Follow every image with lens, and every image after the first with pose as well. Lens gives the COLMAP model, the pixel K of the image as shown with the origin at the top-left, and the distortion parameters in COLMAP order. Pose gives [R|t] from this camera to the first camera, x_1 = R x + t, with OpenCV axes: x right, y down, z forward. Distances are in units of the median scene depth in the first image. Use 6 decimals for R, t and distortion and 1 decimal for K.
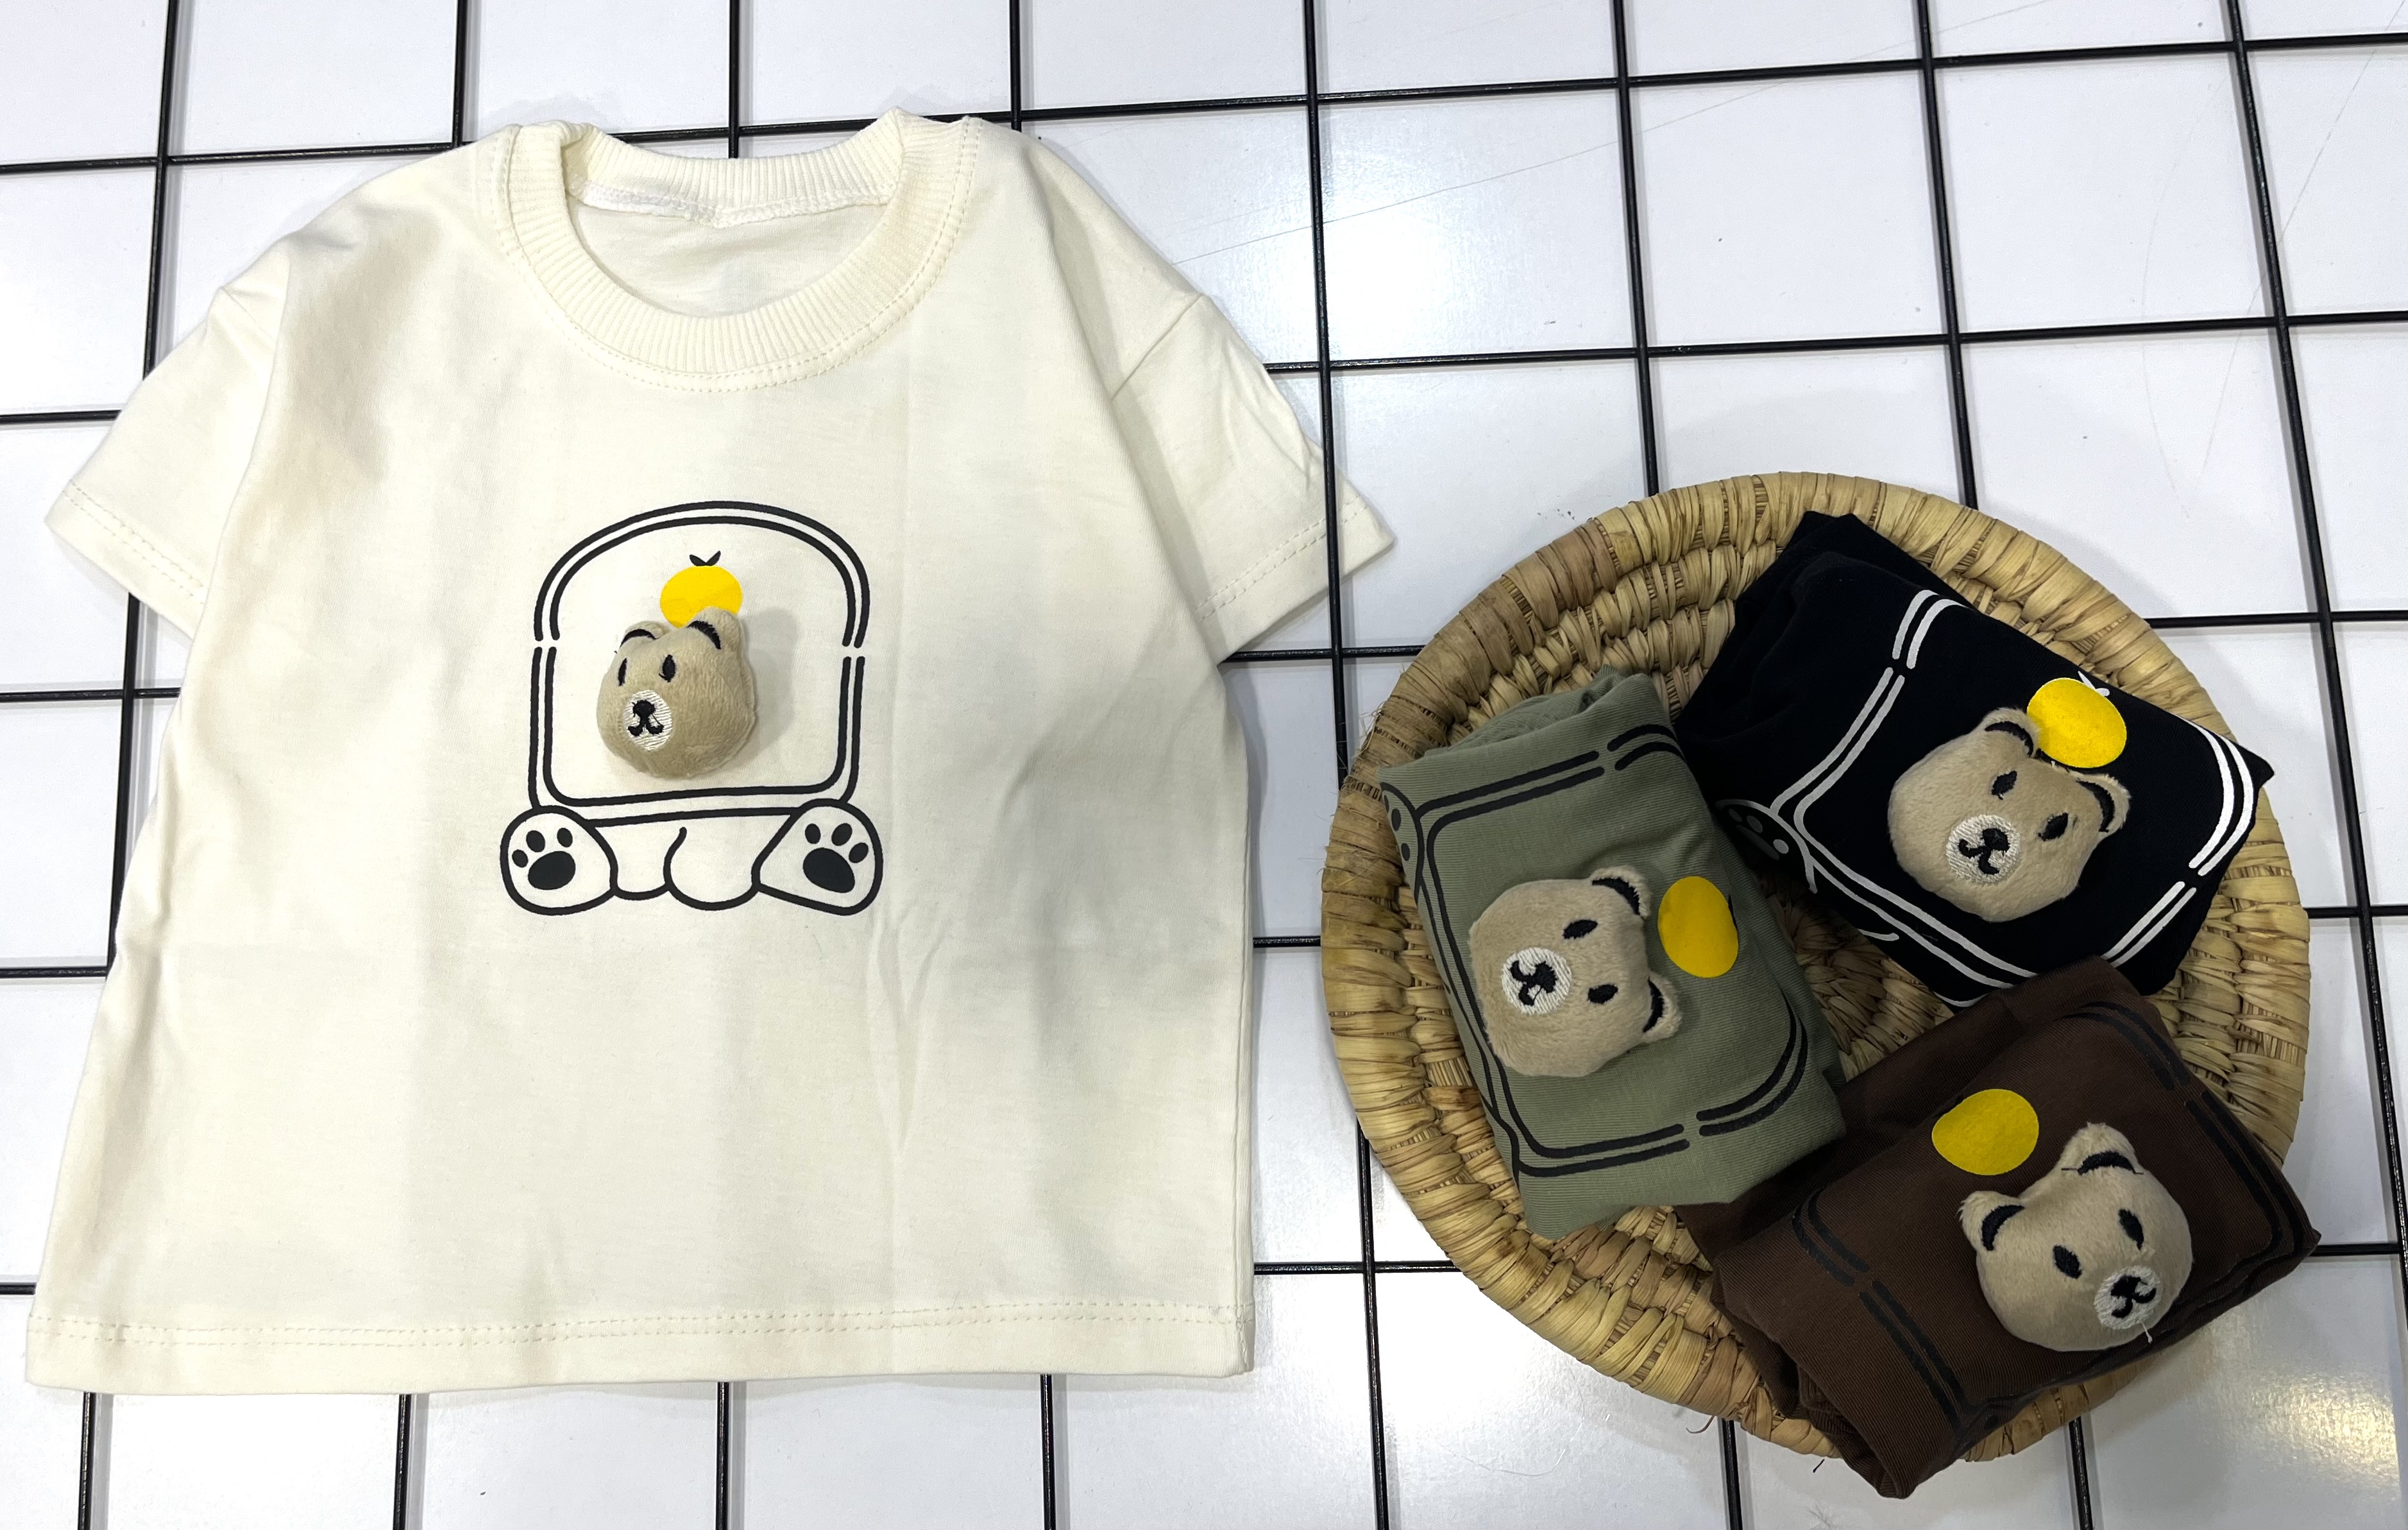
lens RADIAL K [[2254.0, 0, 1198.1], [0, 2254.0, 765.6], [0, 0, 1]] dist [0.023315, 0.000000]
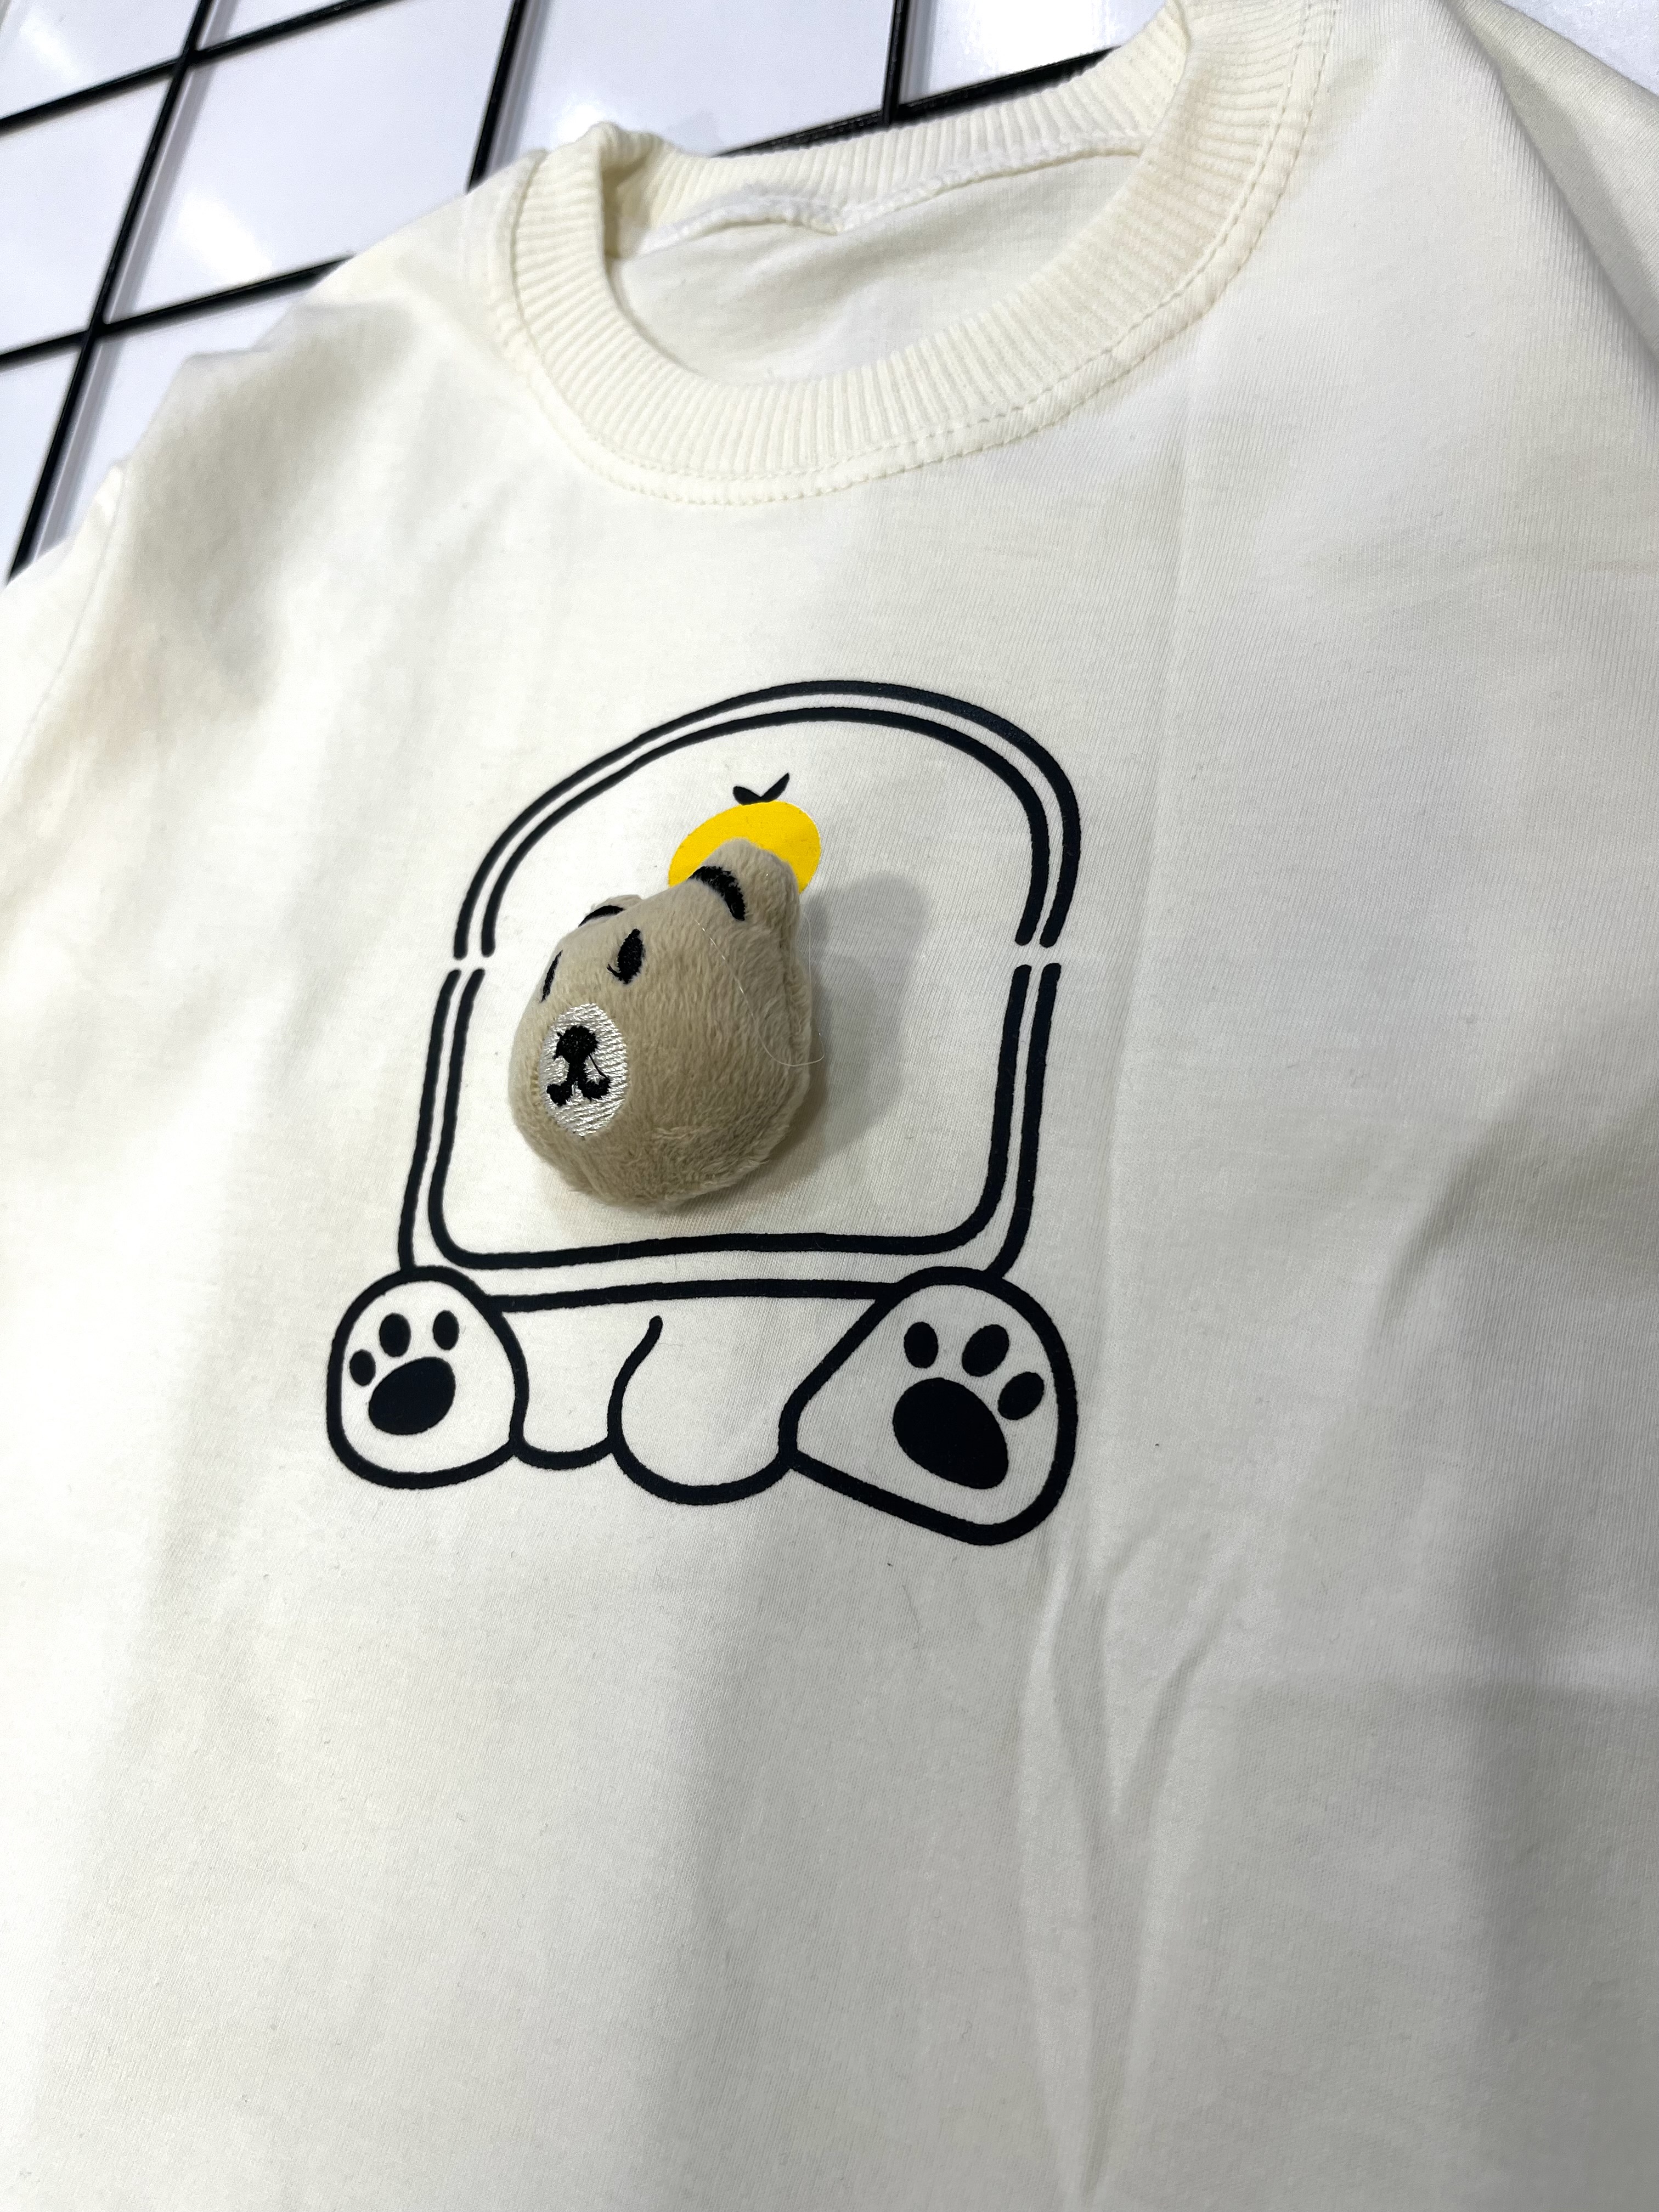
lens RADIAL K [[1773.4, 0, 810.0], [0, 1773.4, 1105.8], [0, 0, 1]] dist [0.039262, -0.041438]
pose [[0.940805, 0.009214, -0.338823, -0.074404], [-0.072752, 0.981822, -0.175310, 0.045975], [0.331048, 0.189583, 0.924373, 0.659213]]
